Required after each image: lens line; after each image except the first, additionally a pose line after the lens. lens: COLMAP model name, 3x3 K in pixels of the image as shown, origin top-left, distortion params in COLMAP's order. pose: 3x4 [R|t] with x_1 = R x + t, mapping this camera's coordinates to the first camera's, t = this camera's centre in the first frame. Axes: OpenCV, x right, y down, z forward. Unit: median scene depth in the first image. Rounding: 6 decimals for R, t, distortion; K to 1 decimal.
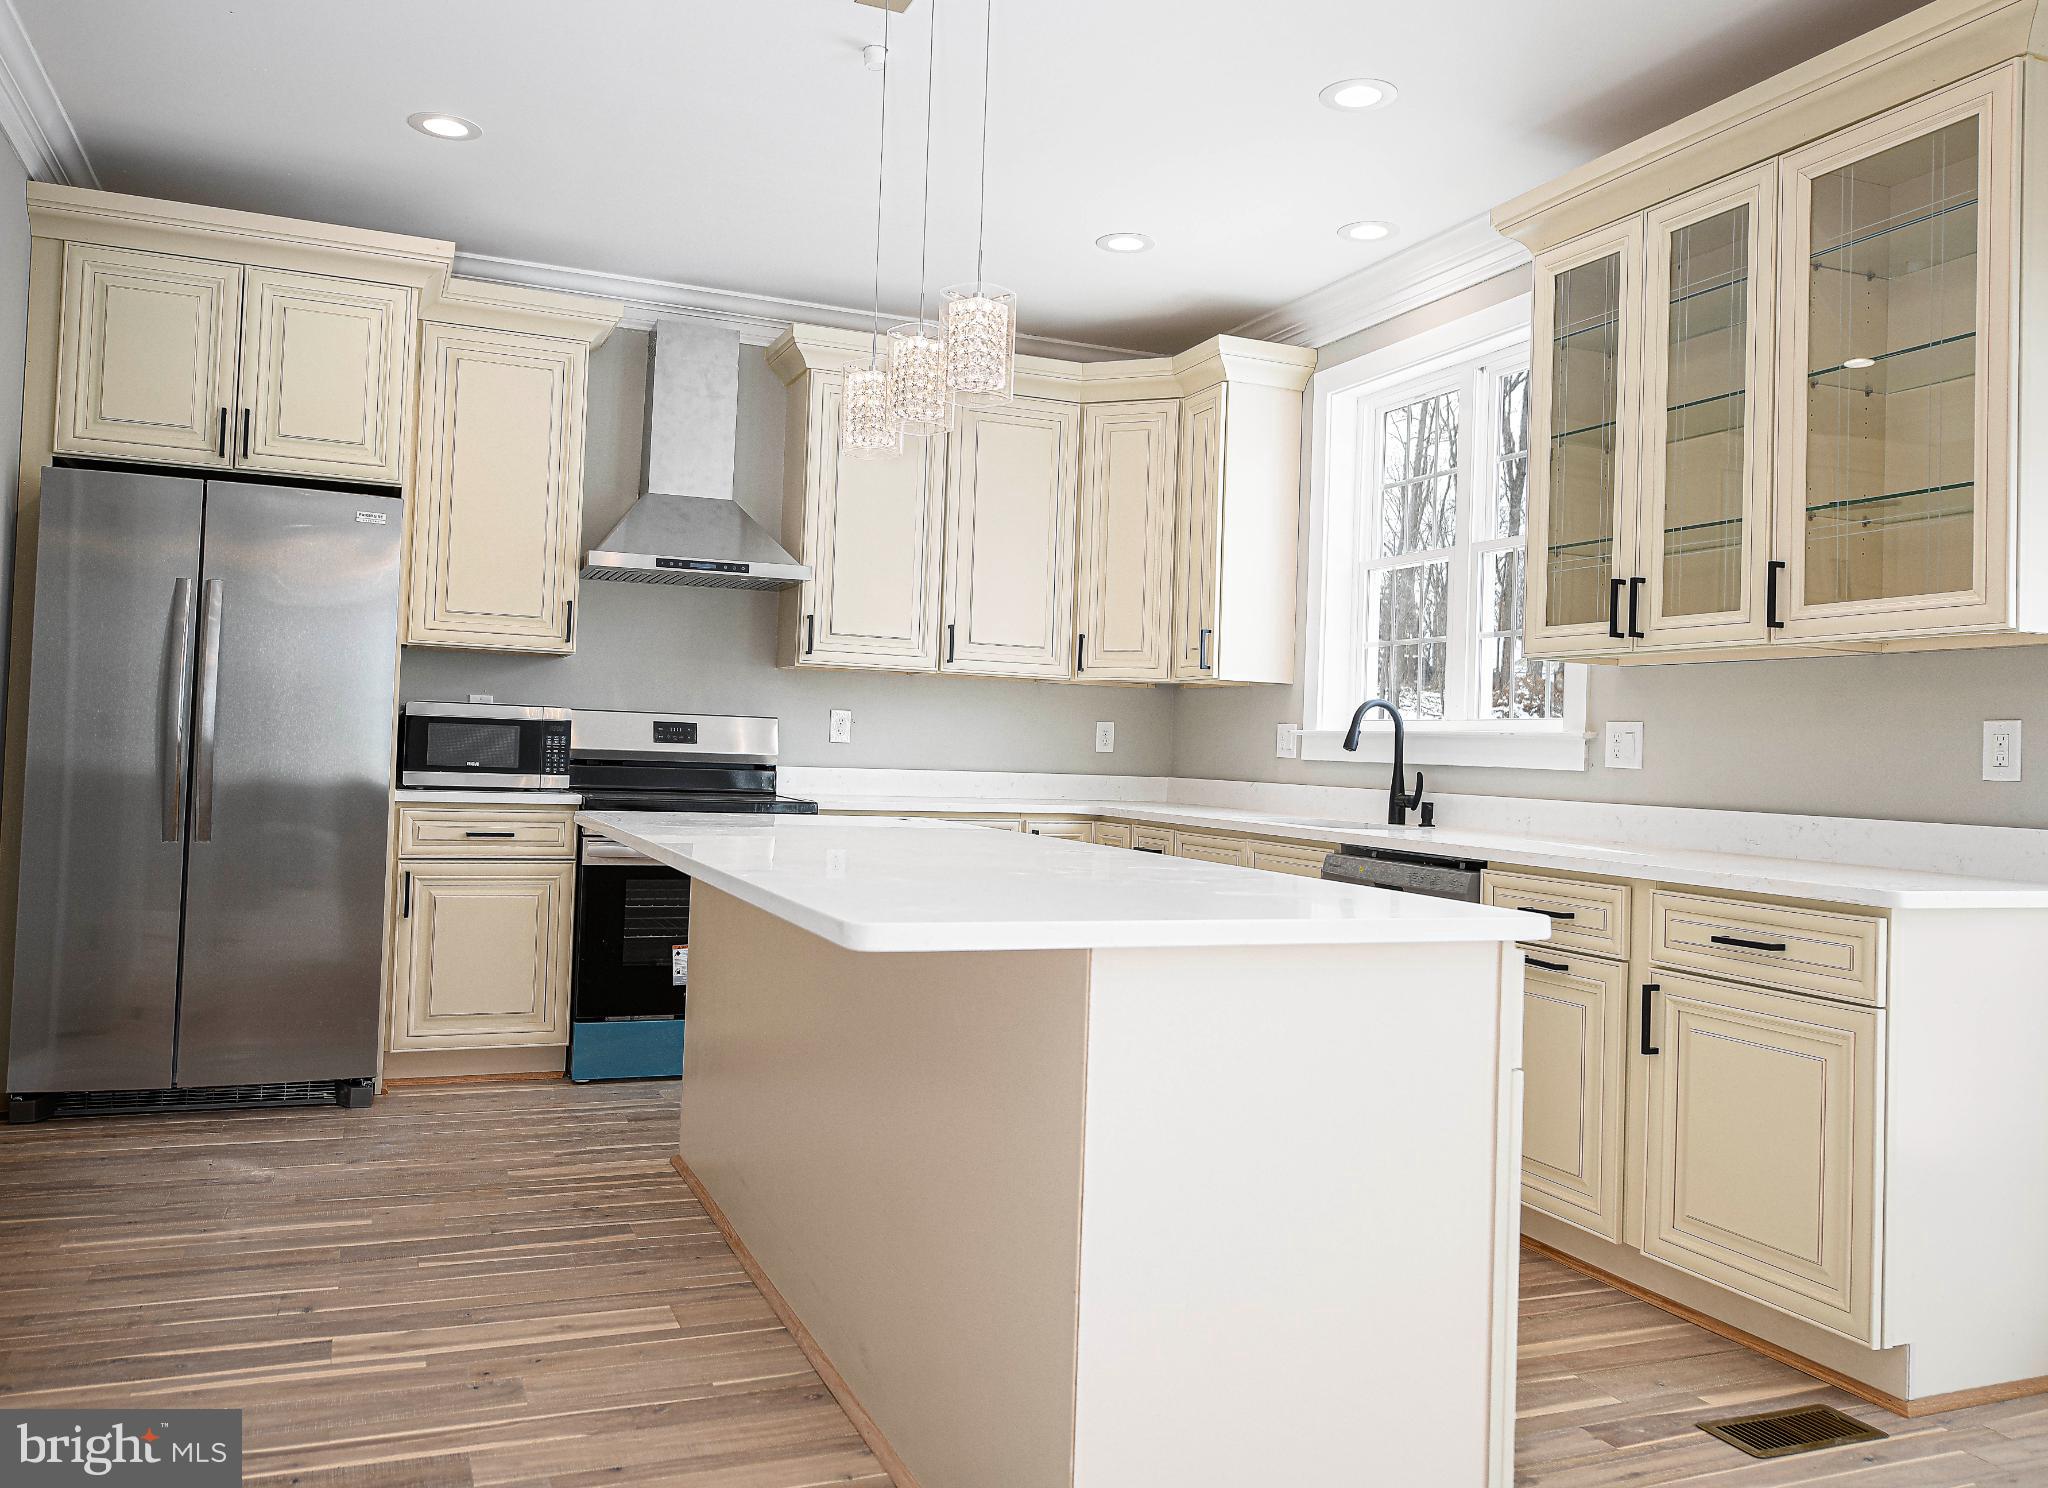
lens RADIAL K [[1553.4, 0, 1000.4], [0, 1553.4, 706.9], [0, 0, 1]] dist [0.001321, -0.002420]
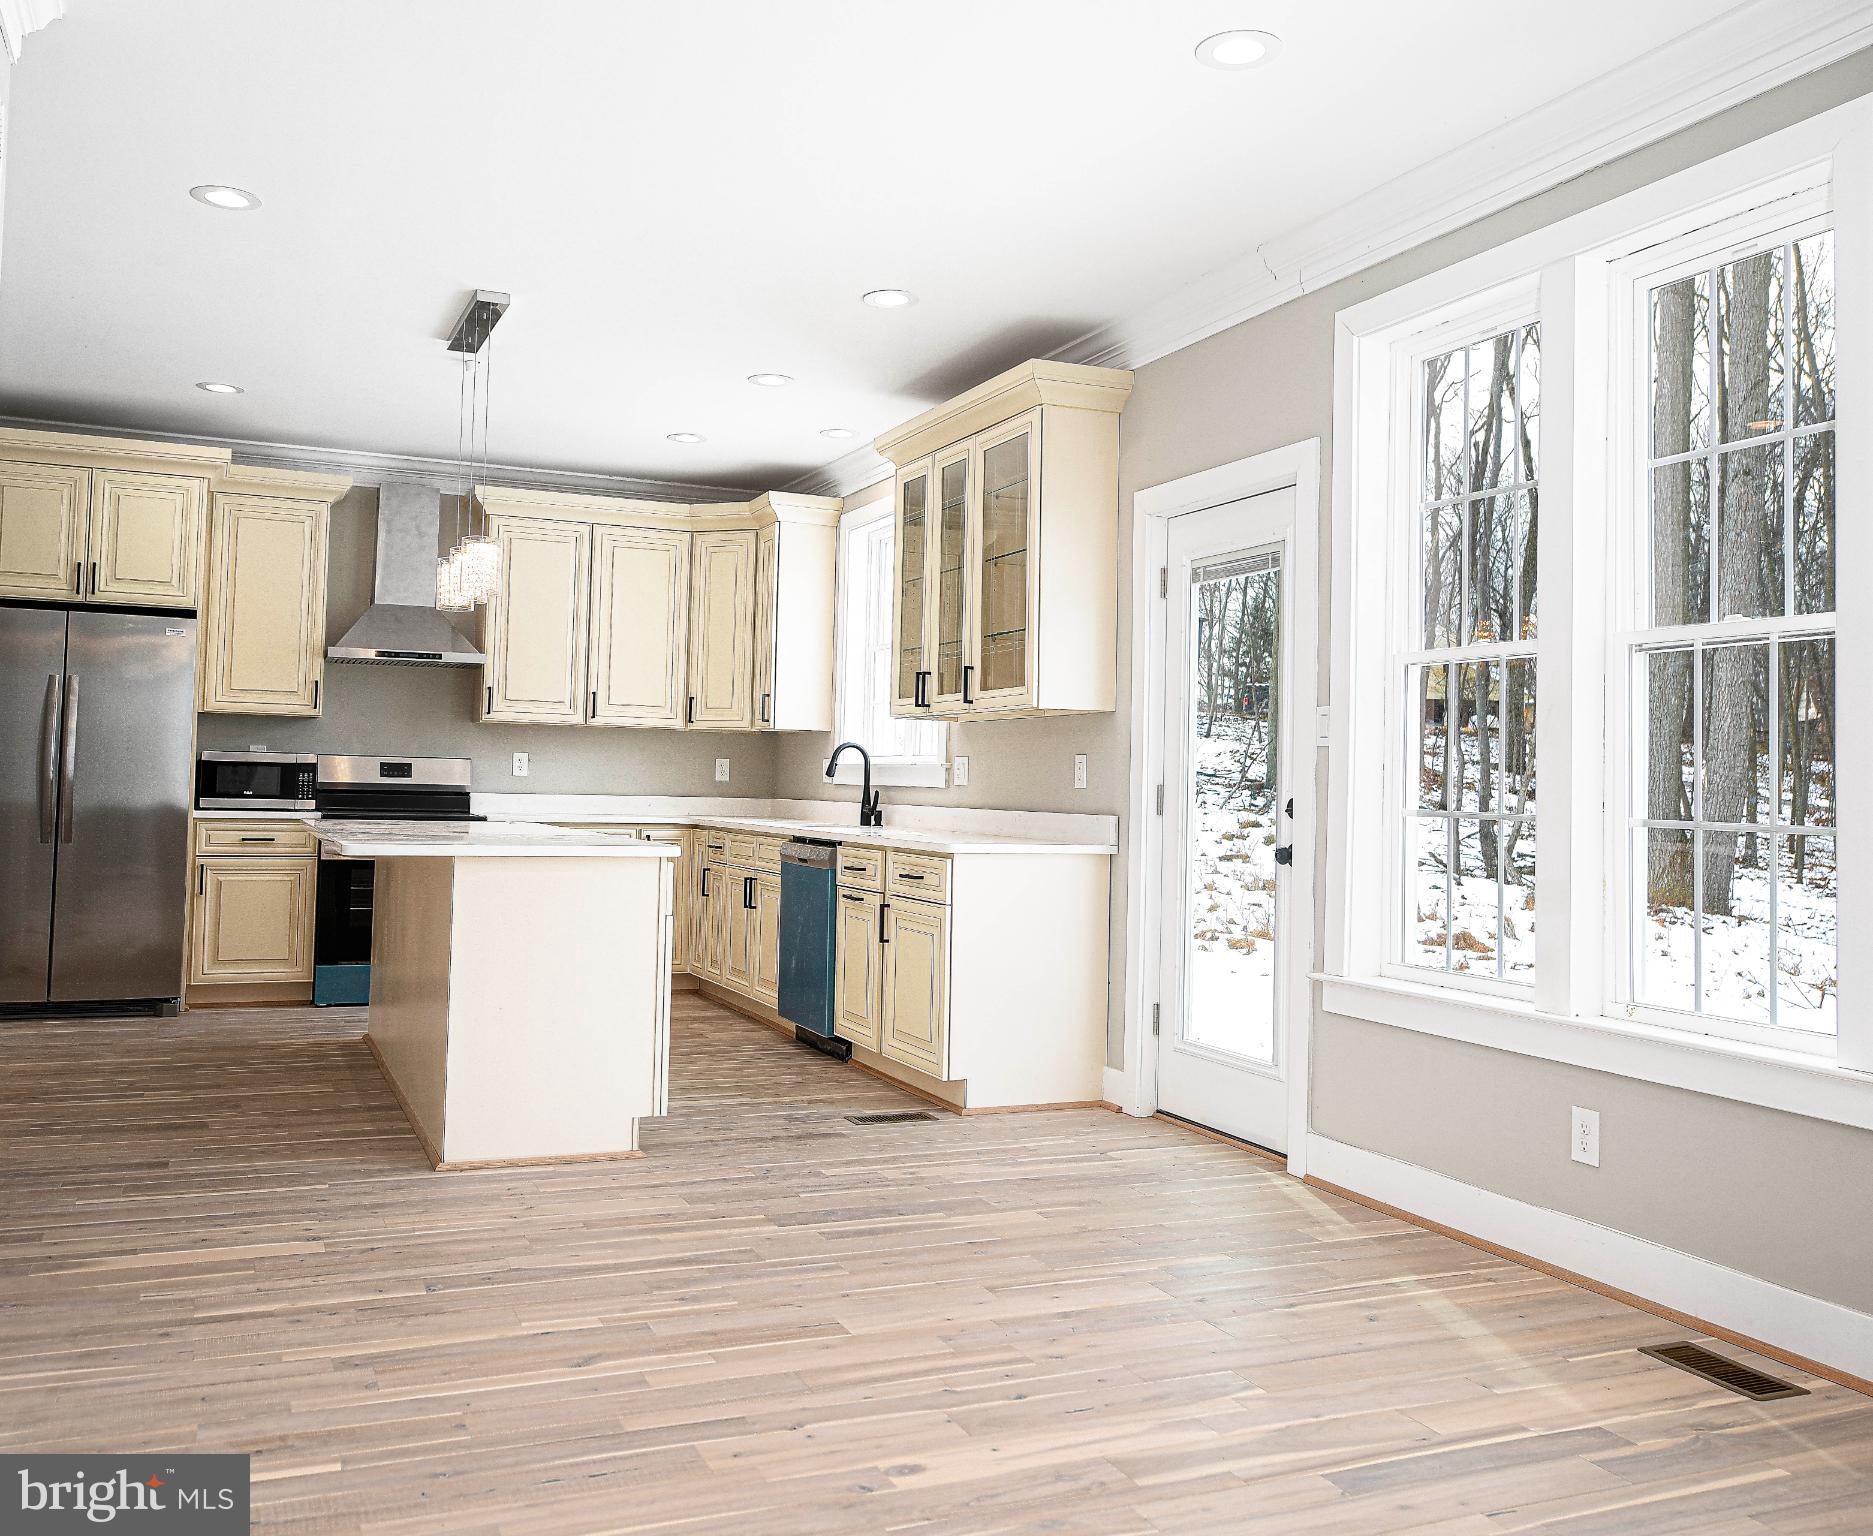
lens RADIAL K [[1614.6, 0, 900.4], [0, 1614.6, 714.4], [0, 0, 1]] dist [-0.002439, -0.001734]
pose [[0.999811, -0.011268, 0.015817, 0.248899], [0.011507, 0.999820, -0.015105, -0.007347], [-0.015644, 0.015284, 0.999761, -0.527799]]
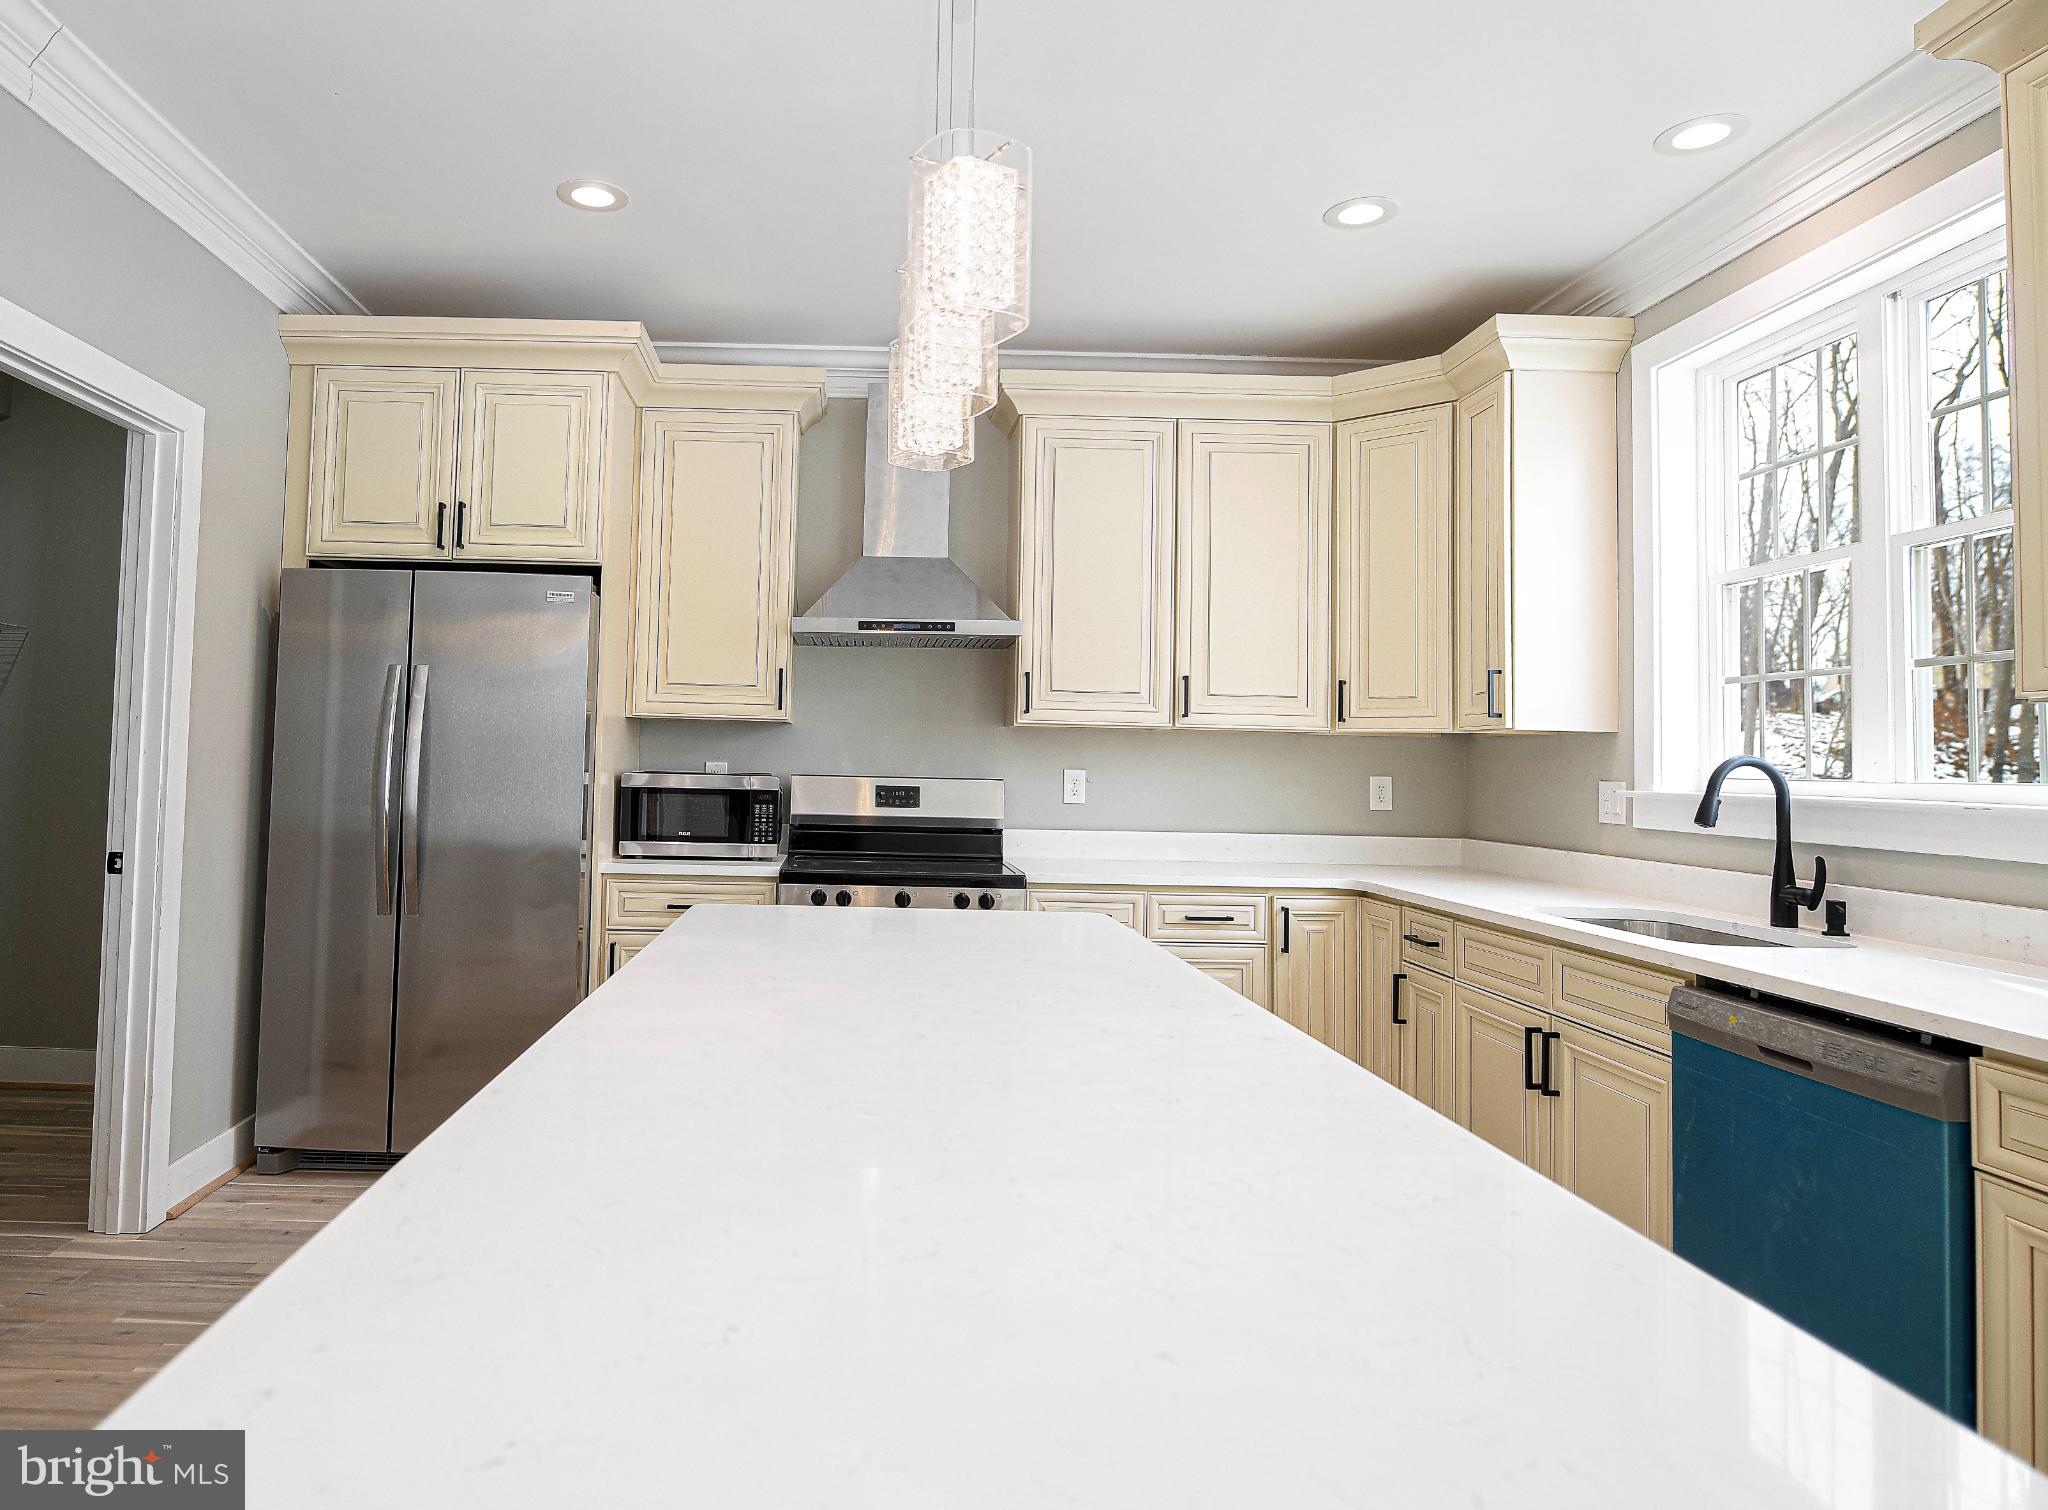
lens RADIAL K [[1230.8, 0, 859.8], [0, 1230.8, 705.4], [0, 0, 1]] dist [0.000381, -0.011359]
pose [[0.929114, -0.031624, -0.368438, 0.062932], [0.021084, 0.999246, -0.032600, -0.017648], [0.369191, 0.022520, 0.929081, 0.283781]]
